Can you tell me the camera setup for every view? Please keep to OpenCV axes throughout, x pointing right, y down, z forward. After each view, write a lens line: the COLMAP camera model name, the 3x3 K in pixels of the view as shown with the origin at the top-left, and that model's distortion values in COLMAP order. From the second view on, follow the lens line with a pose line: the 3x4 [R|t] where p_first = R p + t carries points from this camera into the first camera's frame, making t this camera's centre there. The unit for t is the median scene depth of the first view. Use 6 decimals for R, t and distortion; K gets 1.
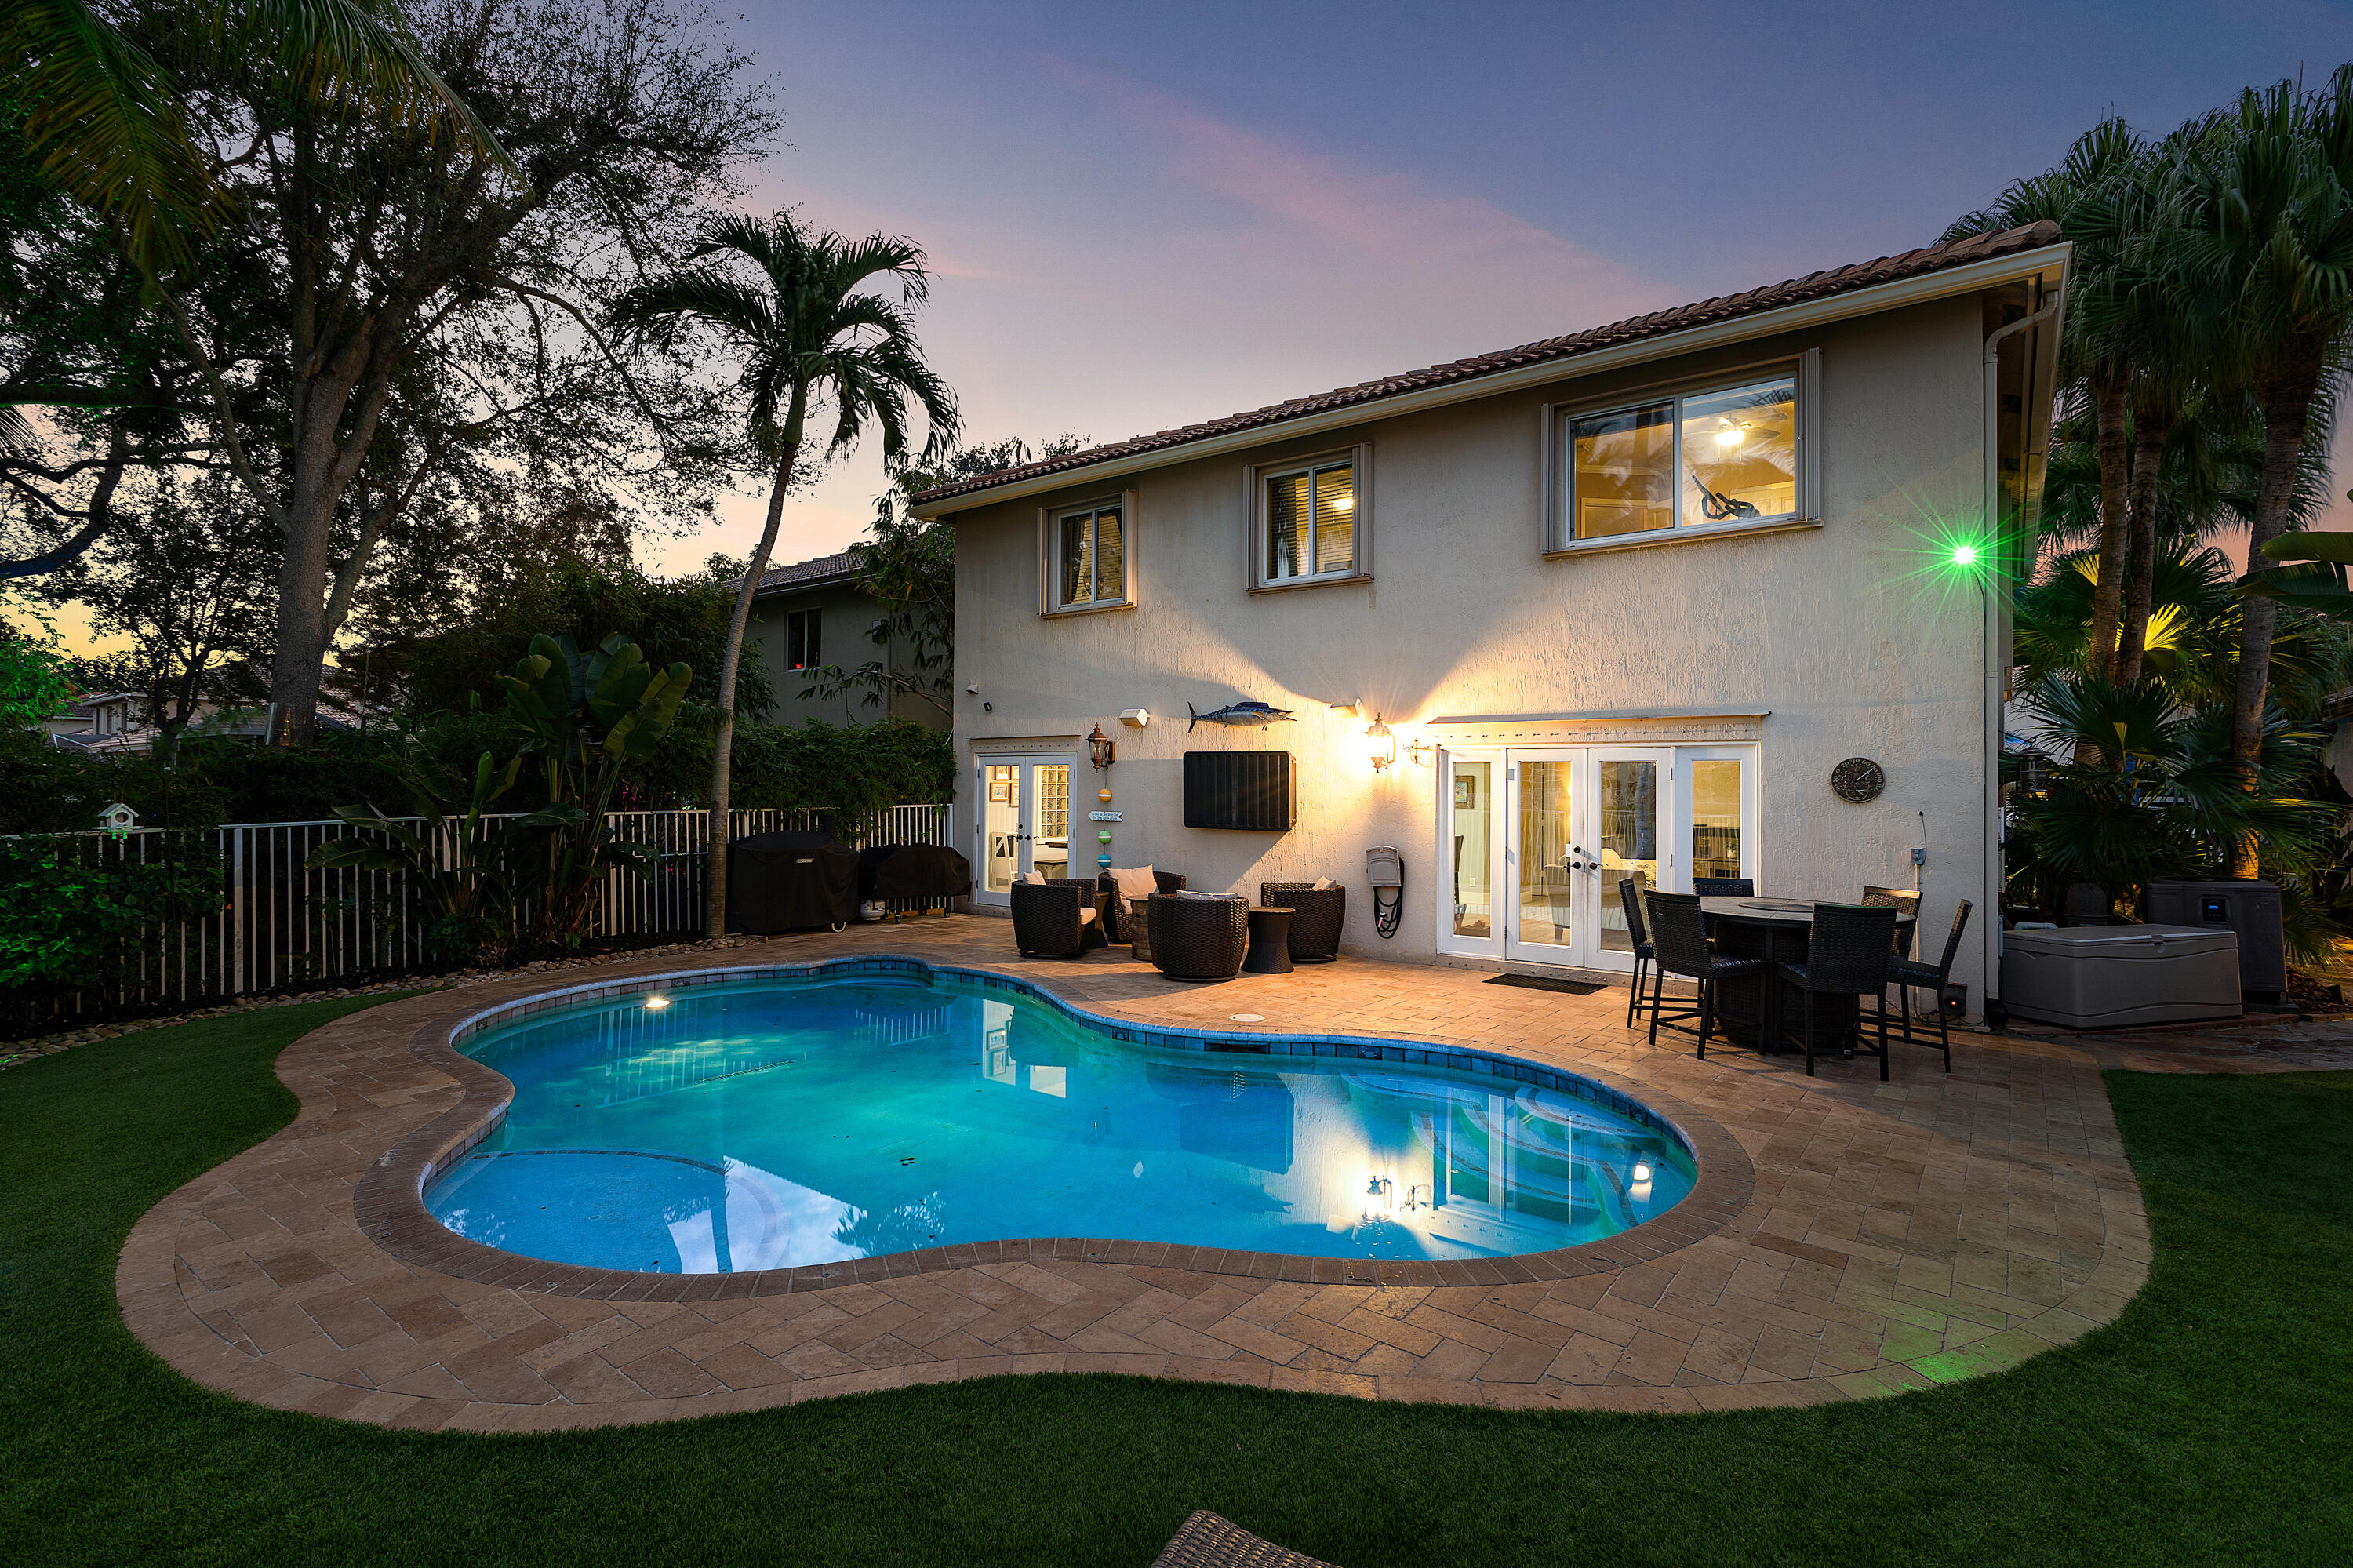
lens RADIAL K [[1068.9, 0, 1181.4], [0, 1068.9, 776.6], [0, 0, 1]] dist [-0.005380, 0.001316]
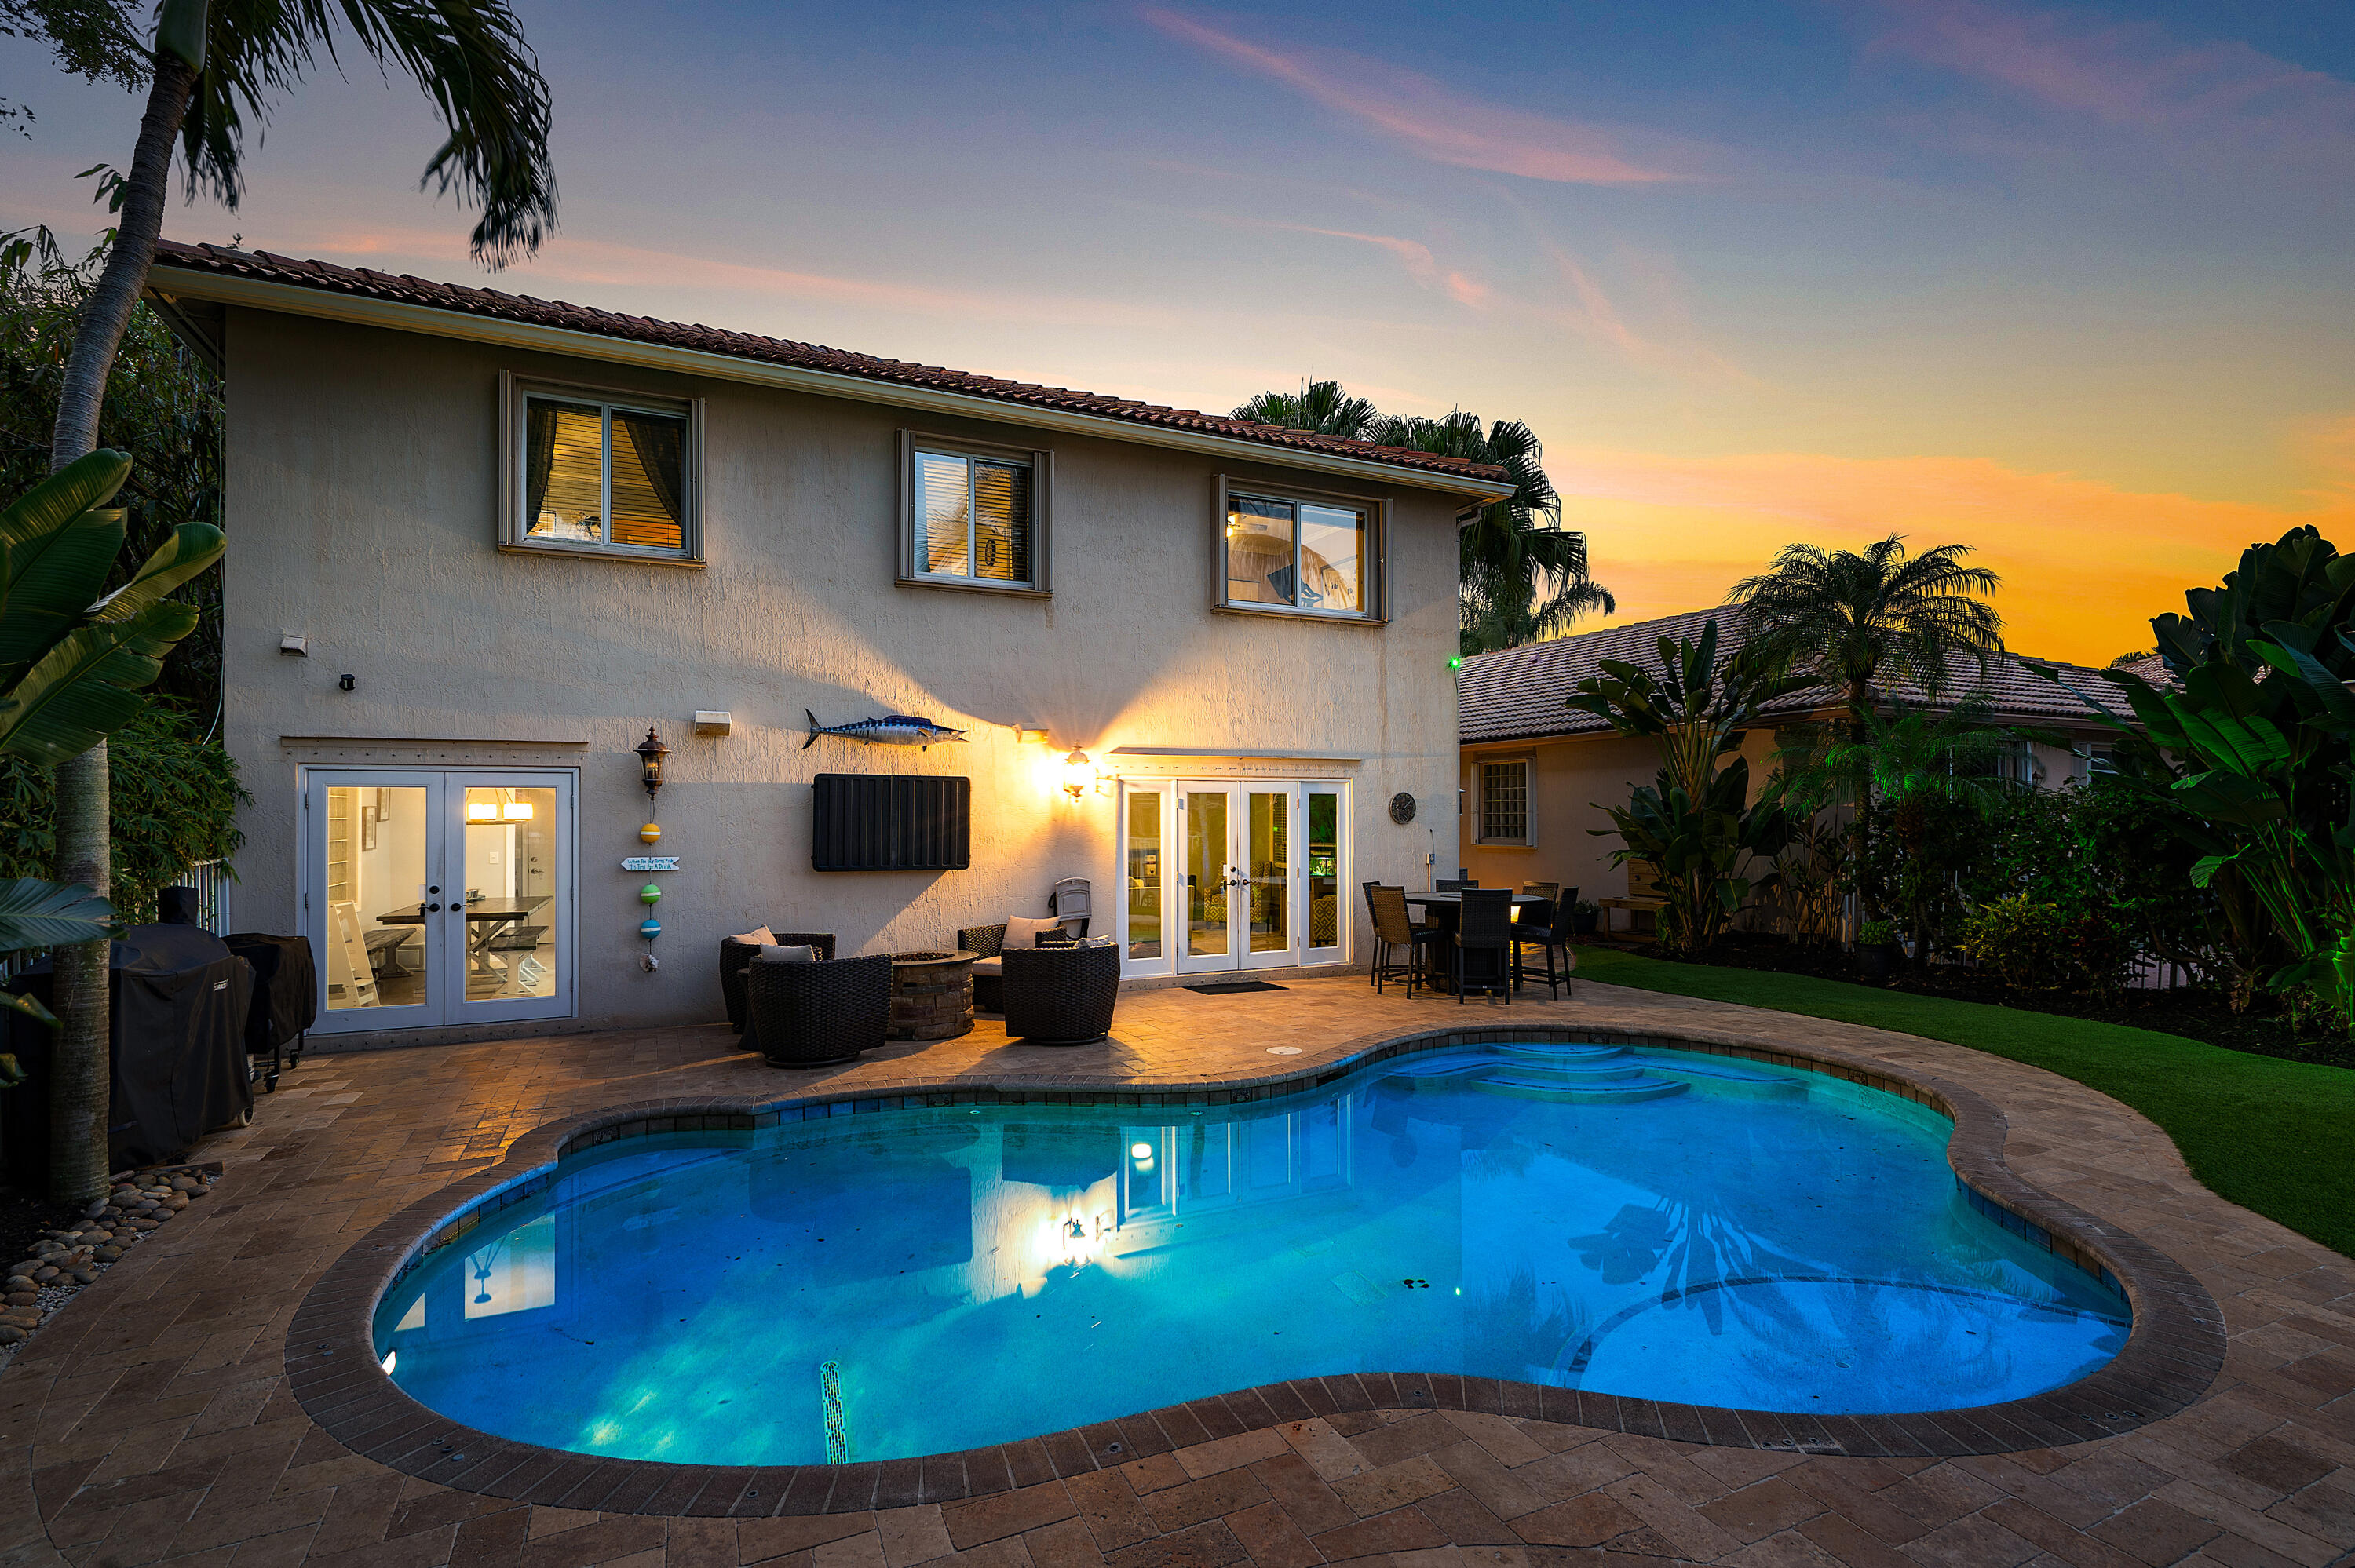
lens RADIAL K [[1069.7, 0, 1206.2], [0, 1069.7, 826.0], [0, 0, 1]] dist [-0.005380, 0.001316]
pose [[0.477140, -0.013854, 0.878718, -0.584270], [0.003206, 0.999897, 0.014024, 0.004977], [-0.878822, -0.003874, 0.477135, 0.419491]]
